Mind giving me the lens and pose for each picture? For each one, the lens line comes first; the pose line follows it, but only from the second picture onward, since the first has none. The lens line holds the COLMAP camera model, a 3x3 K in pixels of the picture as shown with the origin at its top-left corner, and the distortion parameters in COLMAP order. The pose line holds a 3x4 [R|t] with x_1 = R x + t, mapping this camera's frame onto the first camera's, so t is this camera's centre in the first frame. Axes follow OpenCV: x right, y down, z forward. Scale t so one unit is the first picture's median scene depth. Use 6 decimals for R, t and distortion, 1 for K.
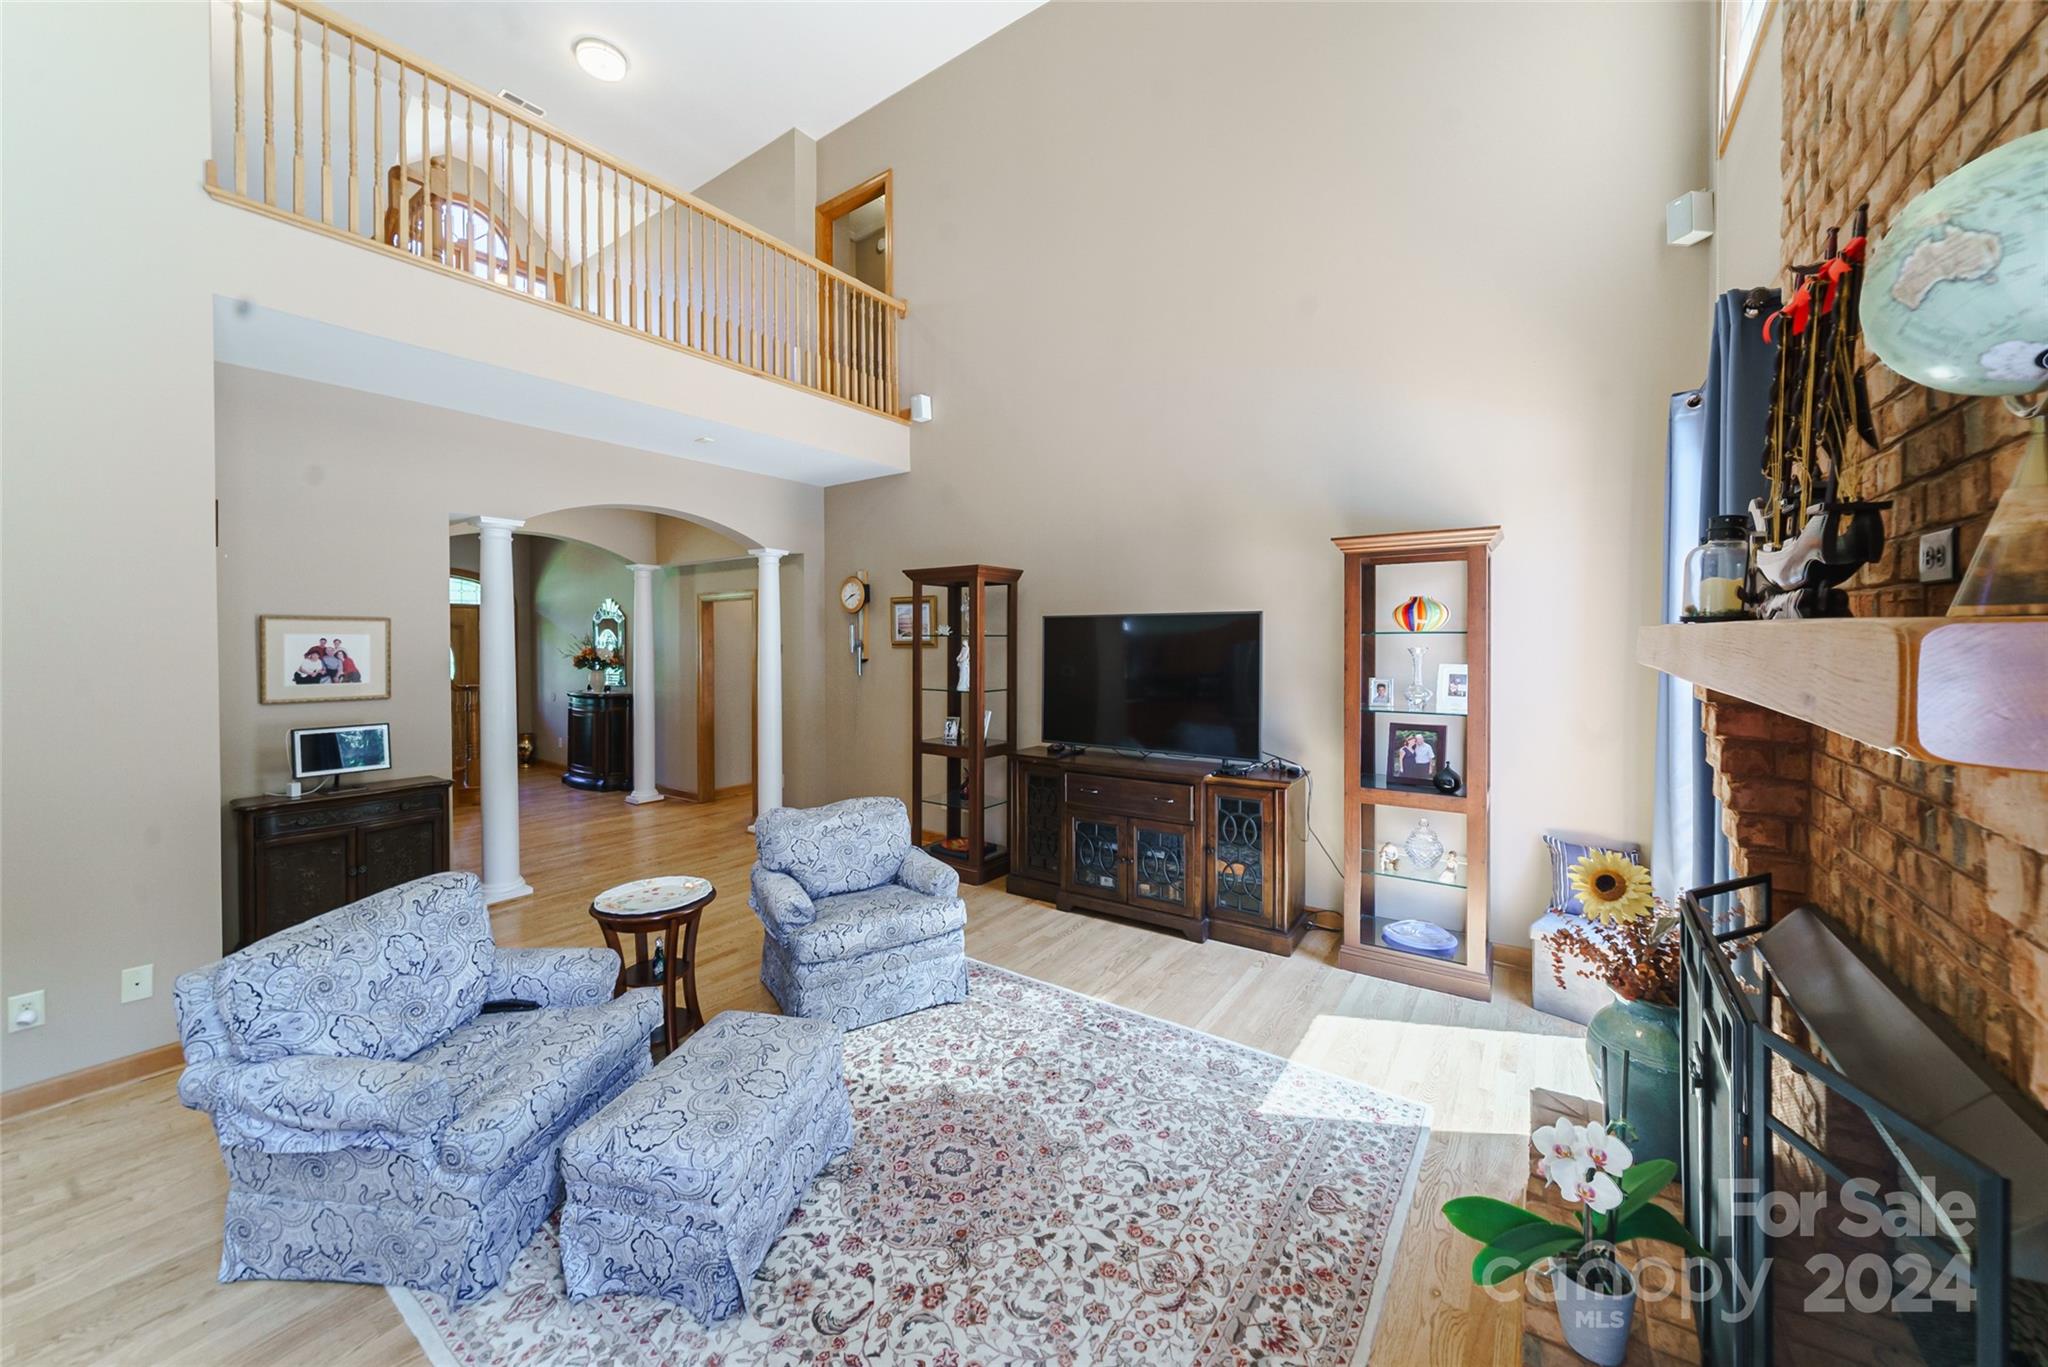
lens RADIAL K [[744.8, 0, 1019.8], [0, 744.8, 648.2], [0, 0, 1]] dist [-0.003907, -0.000106]
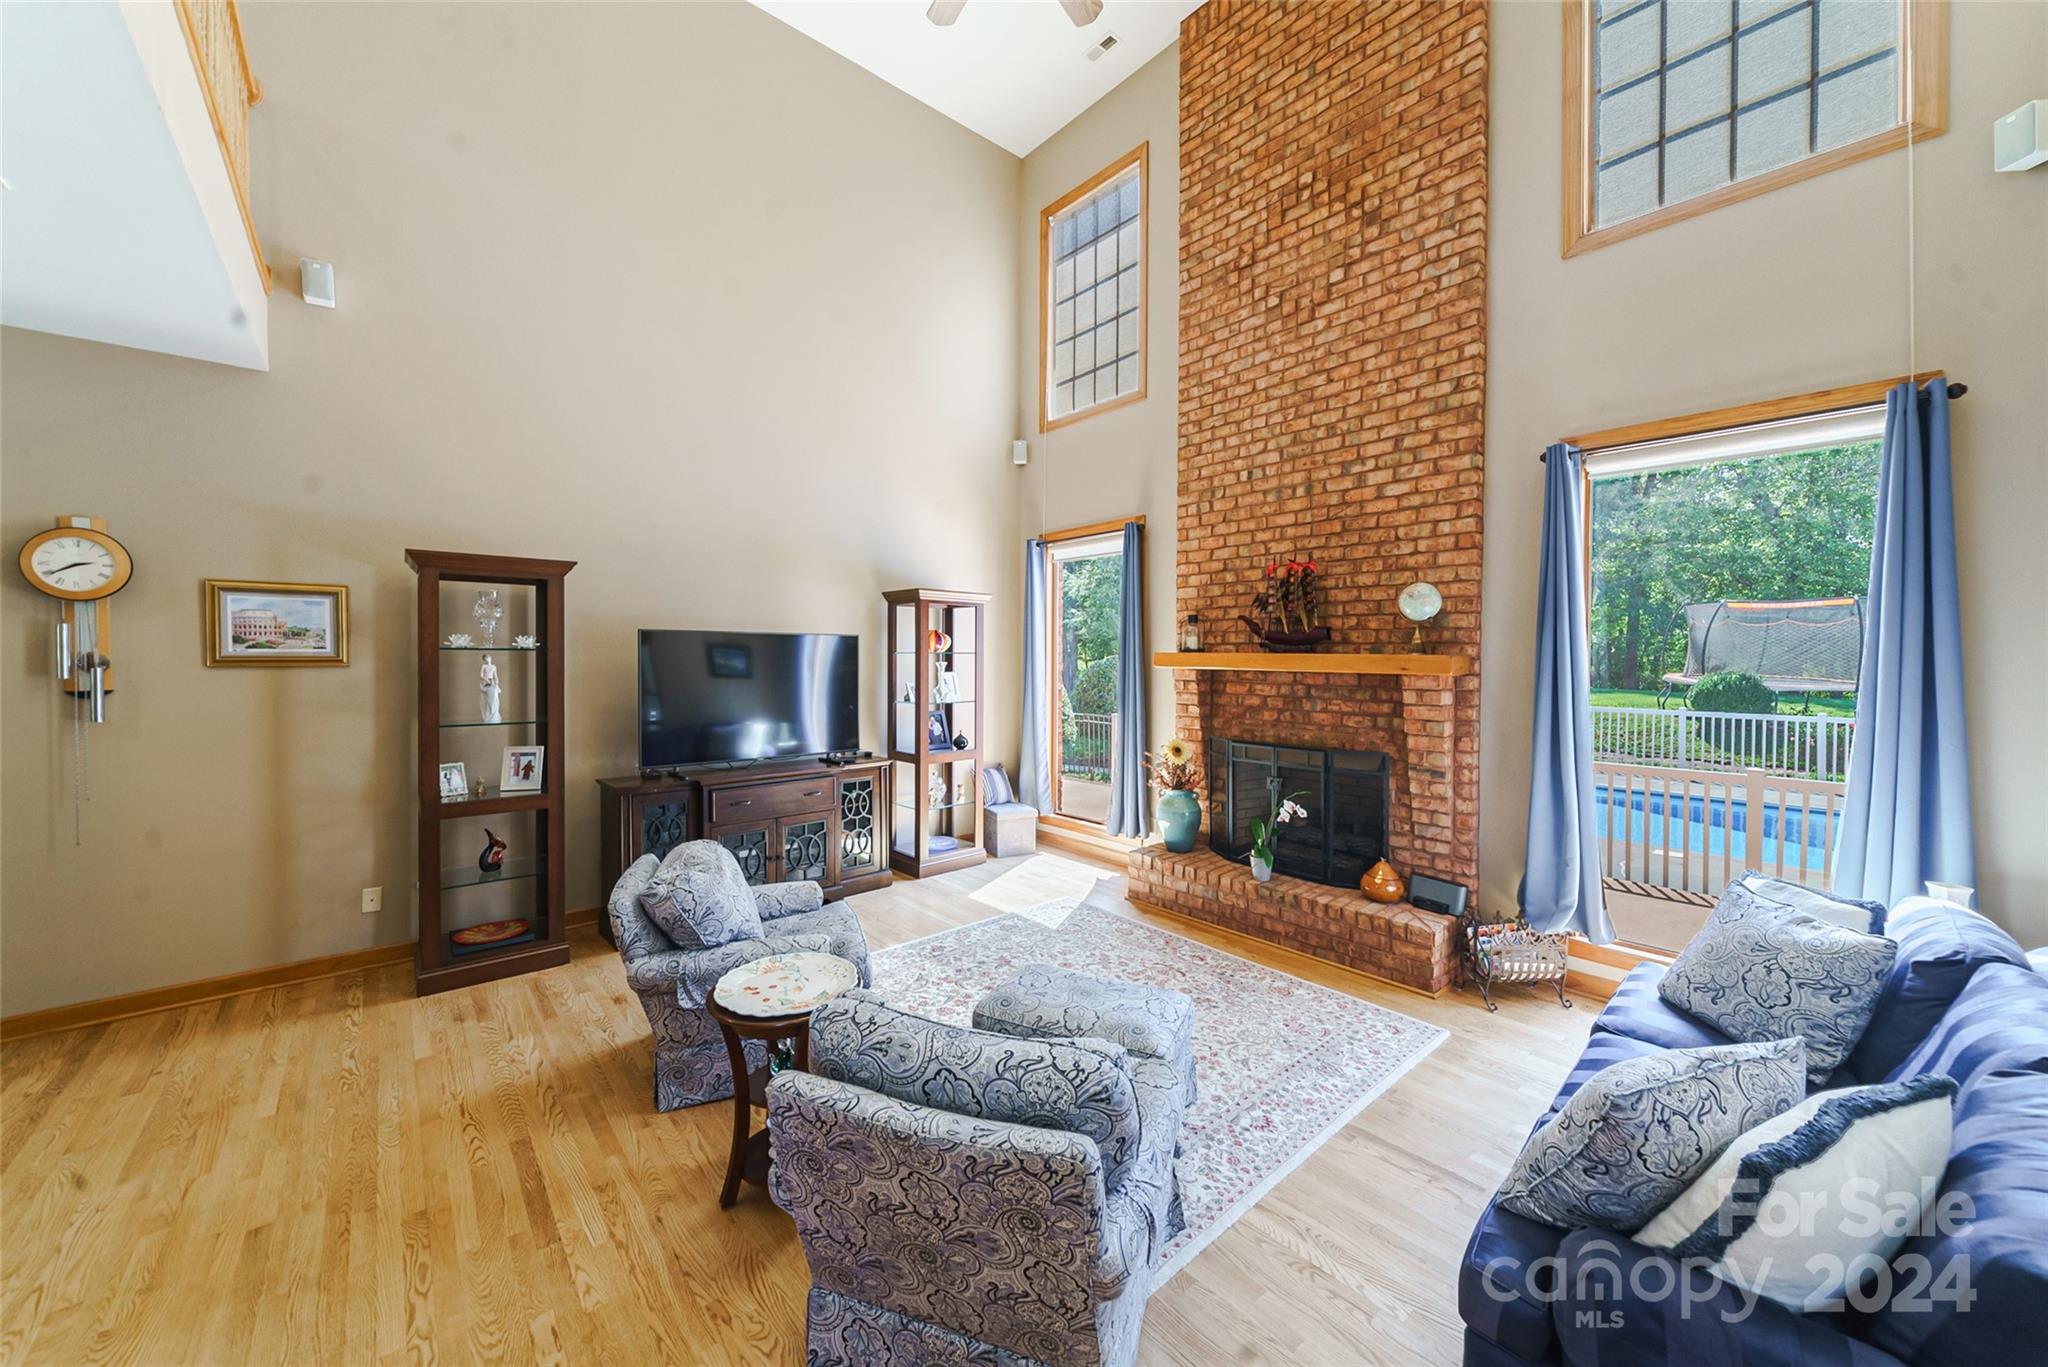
lens RADIAL K [[738.8, 0, 1015.9], [0, 738.8, 664.4], [0, 0, 1]] dist [-0.005561, -0.000173]
pose [[0.238290, -0.007477, 0.971165, -1.456842], [0.008156, 0.999951, 0.005698, -0.001609], [-0.971160, 0.006563, 0.238339, 0.724140]]
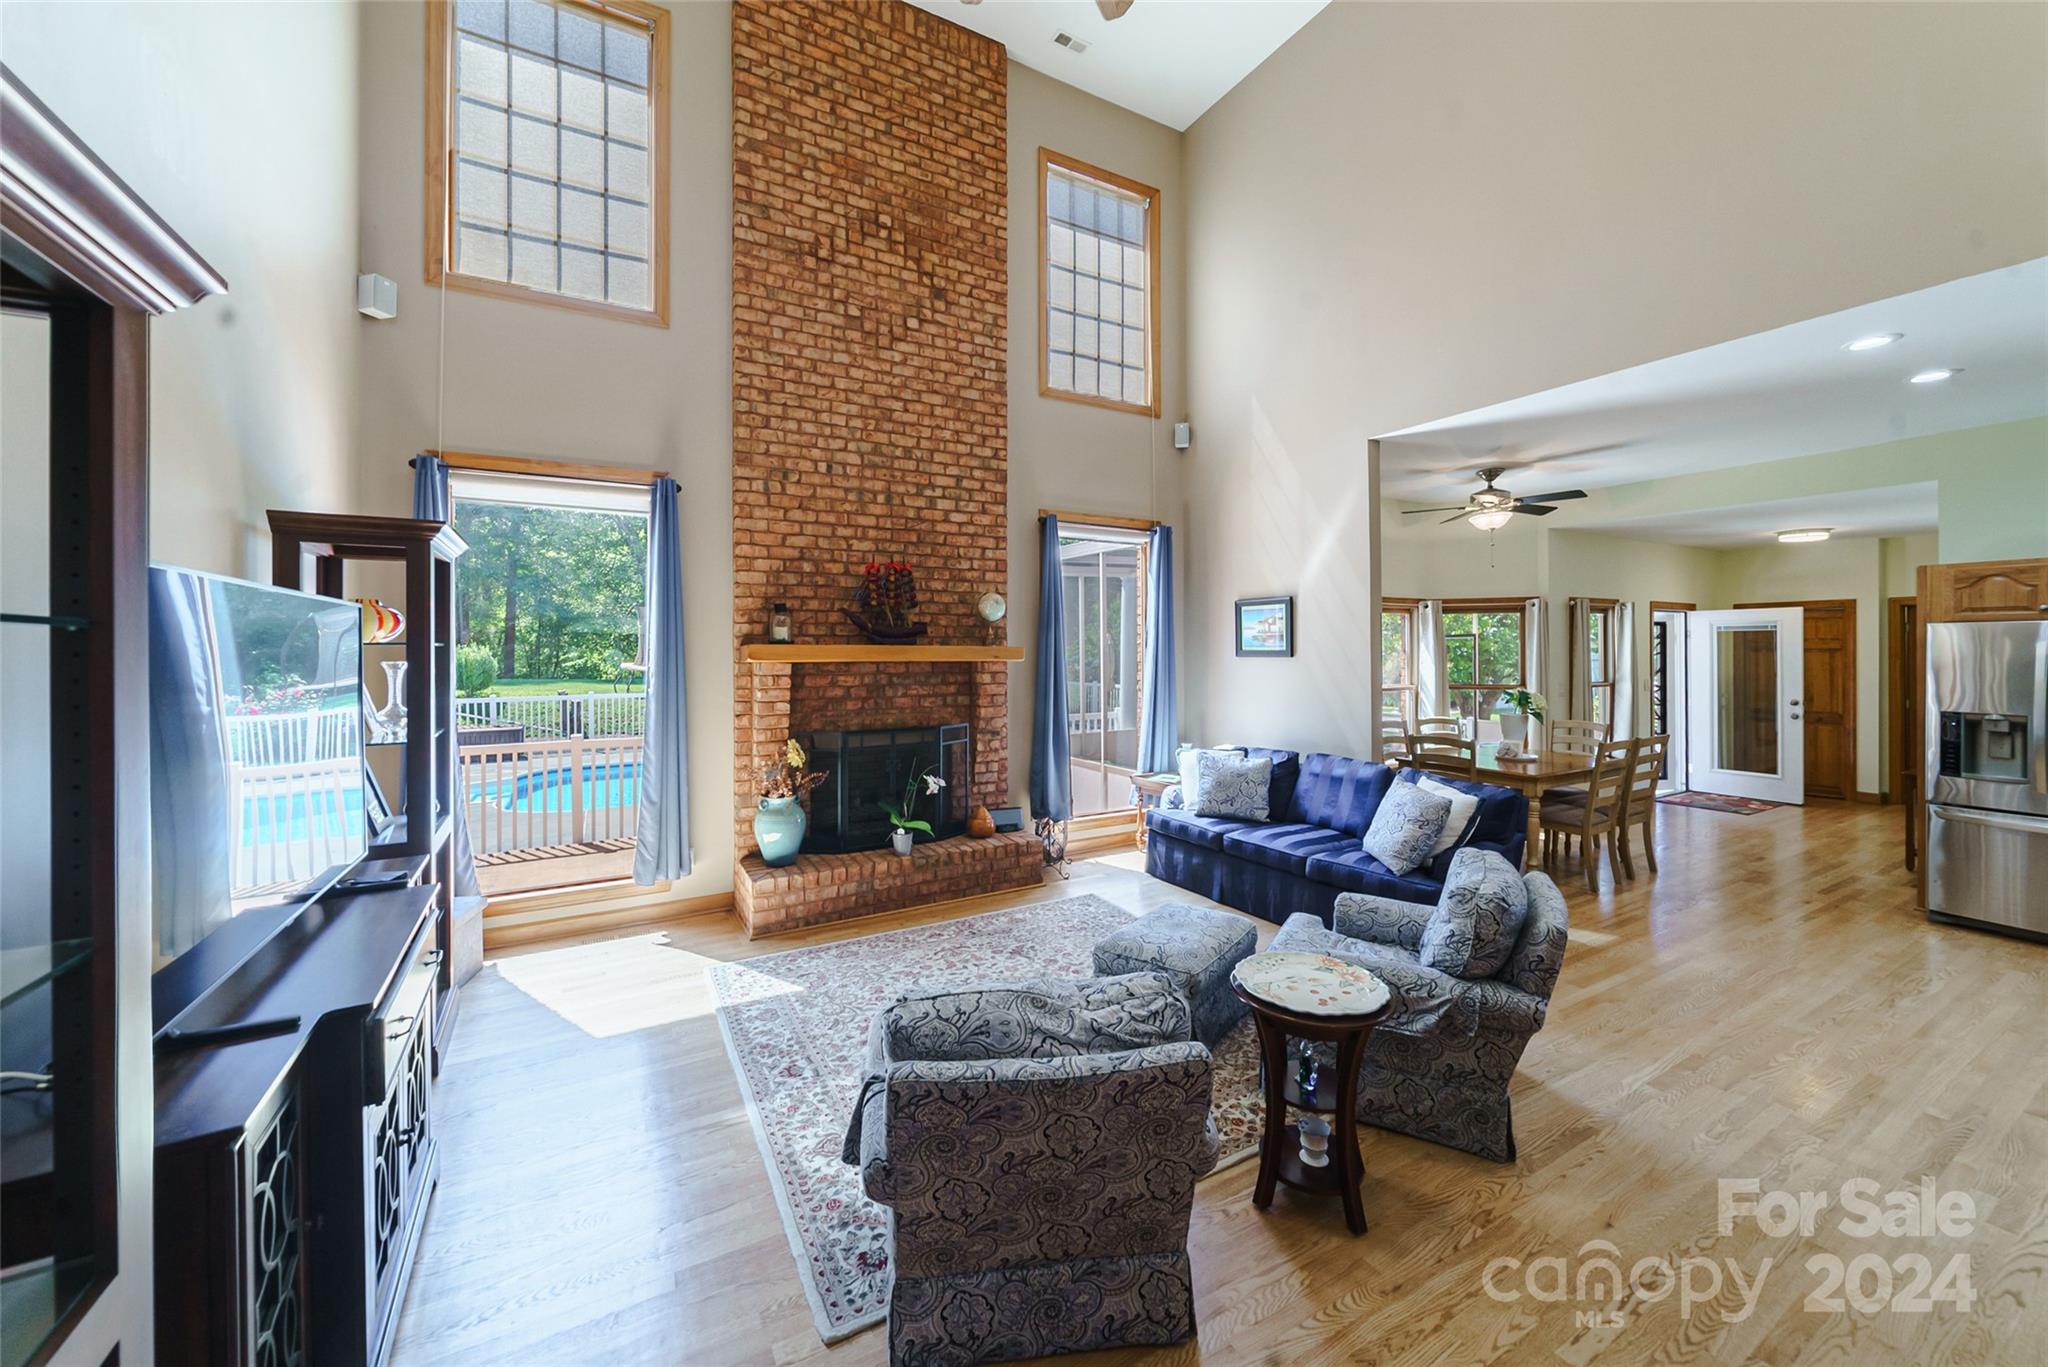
lens RADIAL K [[744.8, 0, 1019.8], [0, 744.8, 648.2], [0, 0, 1]] dist [-0.003907, -0.000106]
pose [[-0.900396, 0.005758, 0.435033, -0.696775], [0.011008, 0.999894, 0.009549, -0.021327], [-0.434932, 0.013387, -0.900364, 2.217660]]
